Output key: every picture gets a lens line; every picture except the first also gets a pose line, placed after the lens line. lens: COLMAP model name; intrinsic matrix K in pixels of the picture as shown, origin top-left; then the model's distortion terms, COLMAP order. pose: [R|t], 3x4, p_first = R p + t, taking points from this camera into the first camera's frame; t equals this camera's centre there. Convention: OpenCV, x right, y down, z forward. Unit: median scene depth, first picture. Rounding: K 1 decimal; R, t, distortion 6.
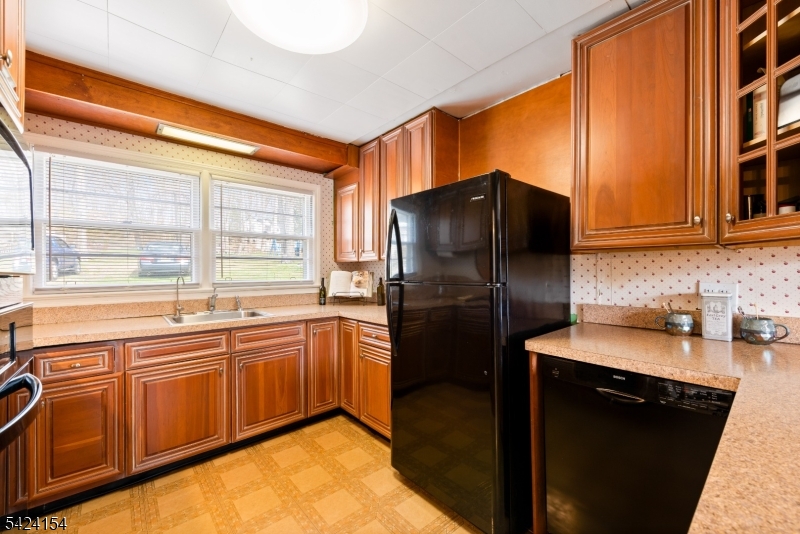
lens RADIAL K [[325.4, 0, 400.2], [0, 325.4, 269.8], [0, 0, 1]] dist [0.002997, 0.000129]
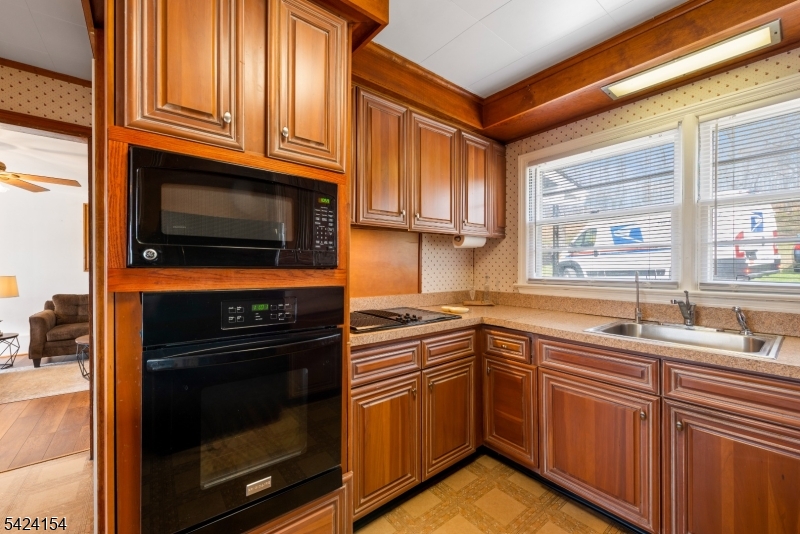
lens RADIAL K [[325.4, 0, 402.9], [0, 325.4, 267.9], [0, 0, 1]] dist [0.002997, 0.000129]
pose [[-0.043108, 0.011989, -0.998998, 0.131588], [0.003422, 0.999924, 0.011853, 0.000765], [0.999065, -0.002908, -0.043146, 0.565036]]
